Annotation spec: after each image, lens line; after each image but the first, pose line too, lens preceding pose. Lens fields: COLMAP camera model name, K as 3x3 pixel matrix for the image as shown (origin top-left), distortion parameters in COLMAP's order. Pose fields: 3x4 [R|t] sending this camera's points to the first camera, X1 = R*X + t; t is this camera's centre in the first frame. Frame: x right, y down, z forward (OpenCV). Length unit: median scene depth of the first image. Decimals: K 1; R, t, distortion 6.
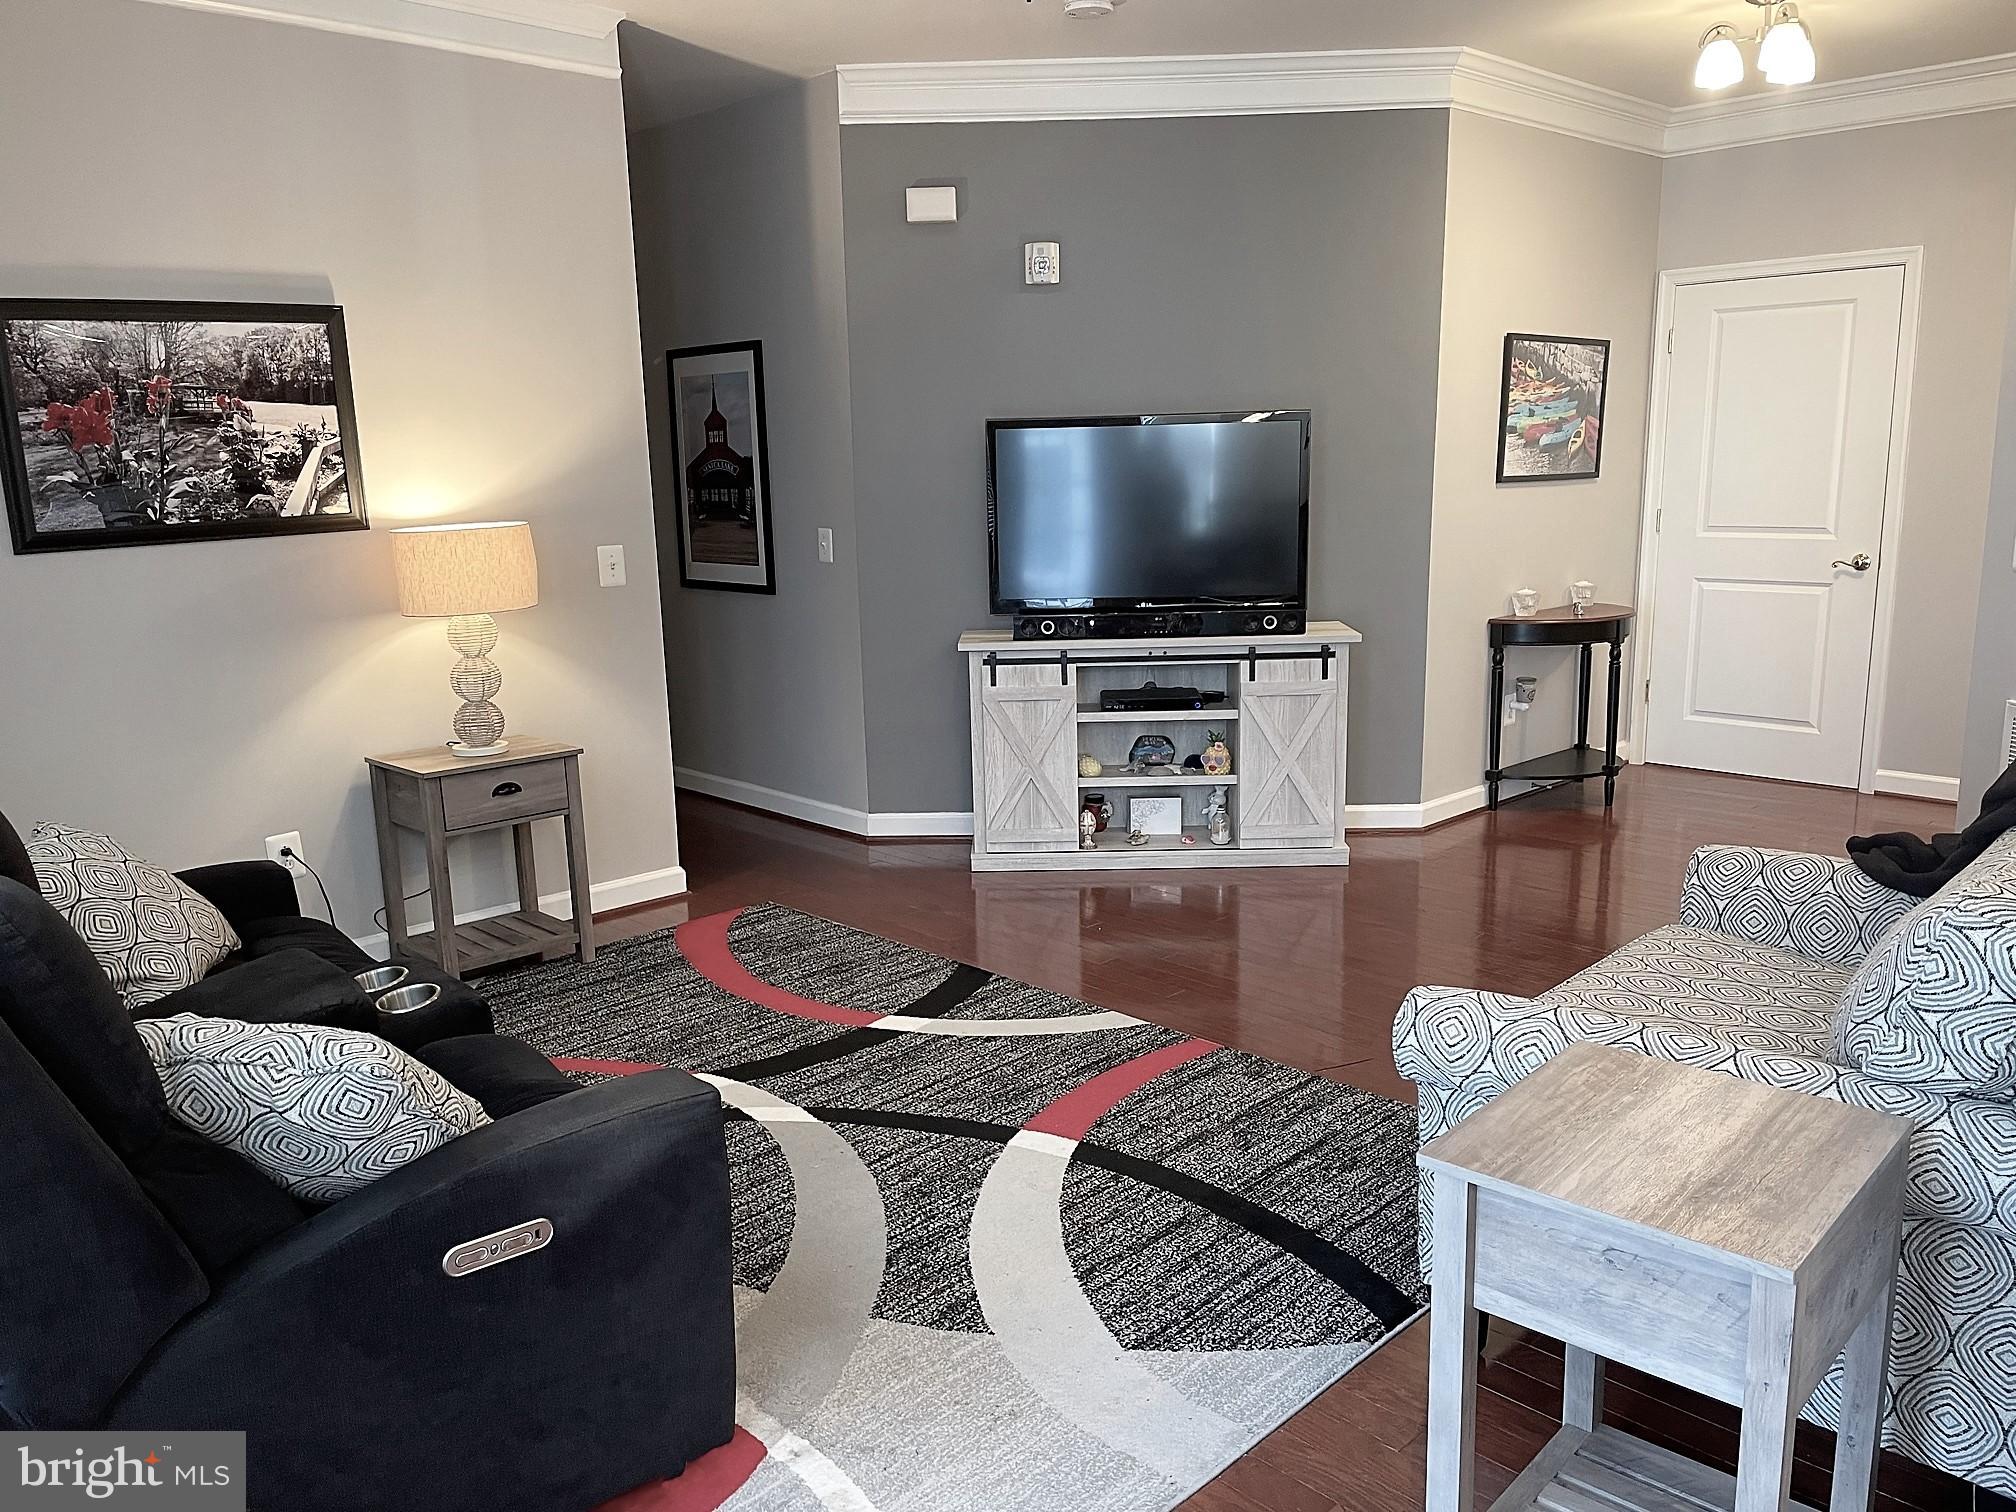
lens RADIAL K [[1541.6, 0, 1005.6], [0, 1541.6, 798.7], [0, 0, 1]] dist [0.105572, -0.184278]
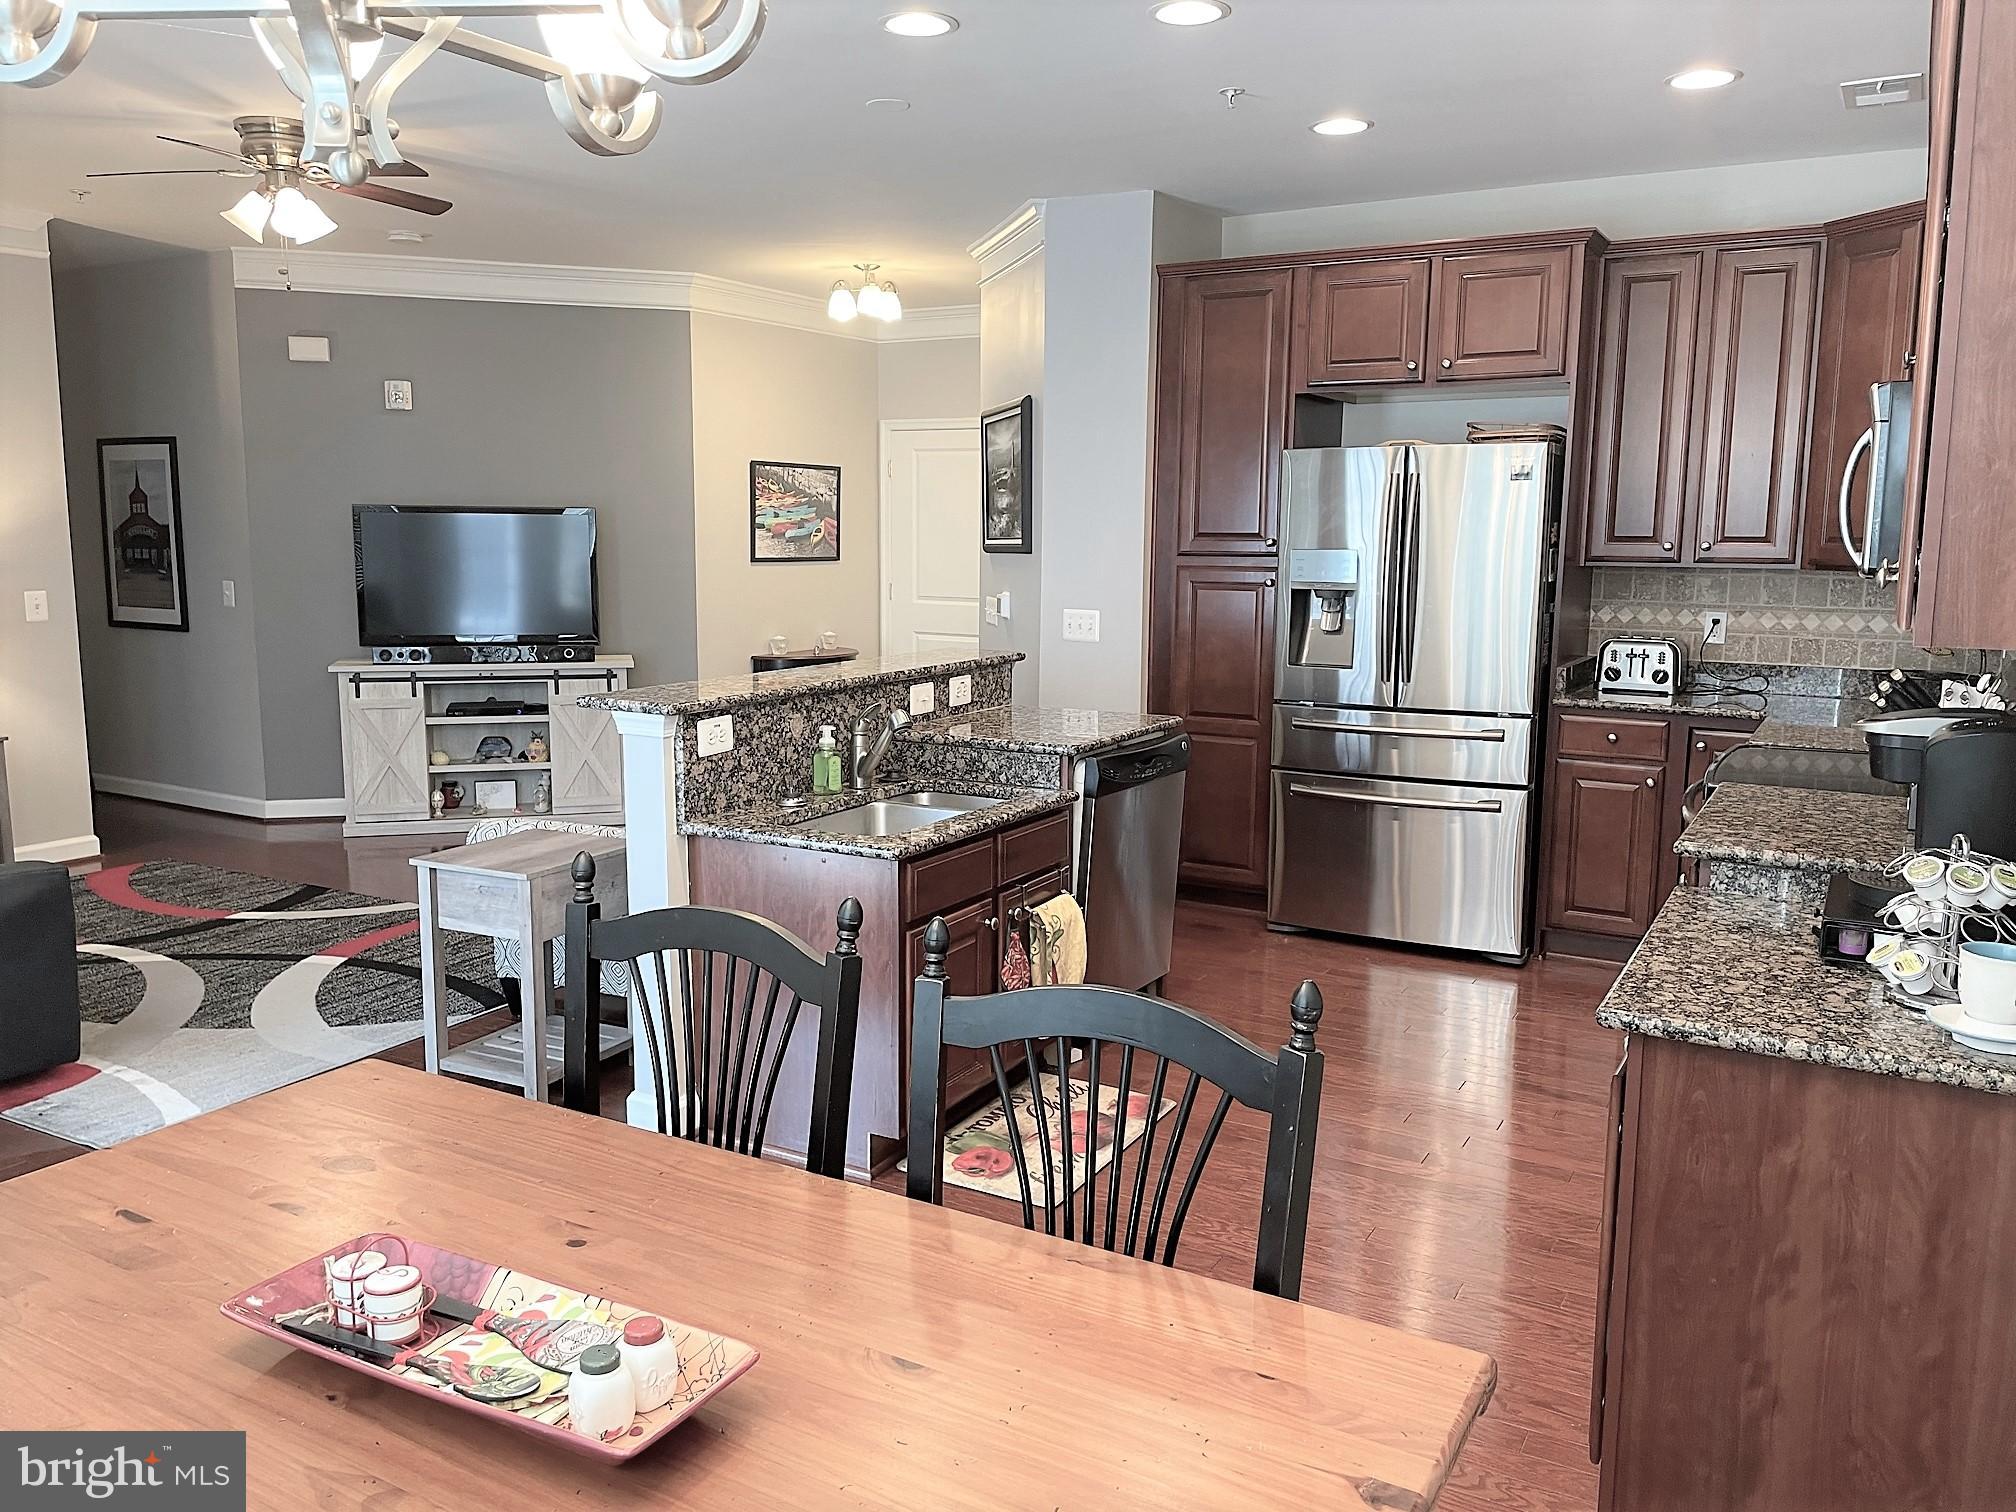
lens RADIAL K [[1555.4, 0, 1008.0], [0, 1555.4, 756.0], [0, 0, 1]] dist [0.106880, -0.154290]
pose [[0.960892, -0.011586, 0.276681, 0.152878], [0.030817, 0.997392, -0.065258, 0.083732], [-0.275203, 0.071232, 0.958744, -0.470623]]
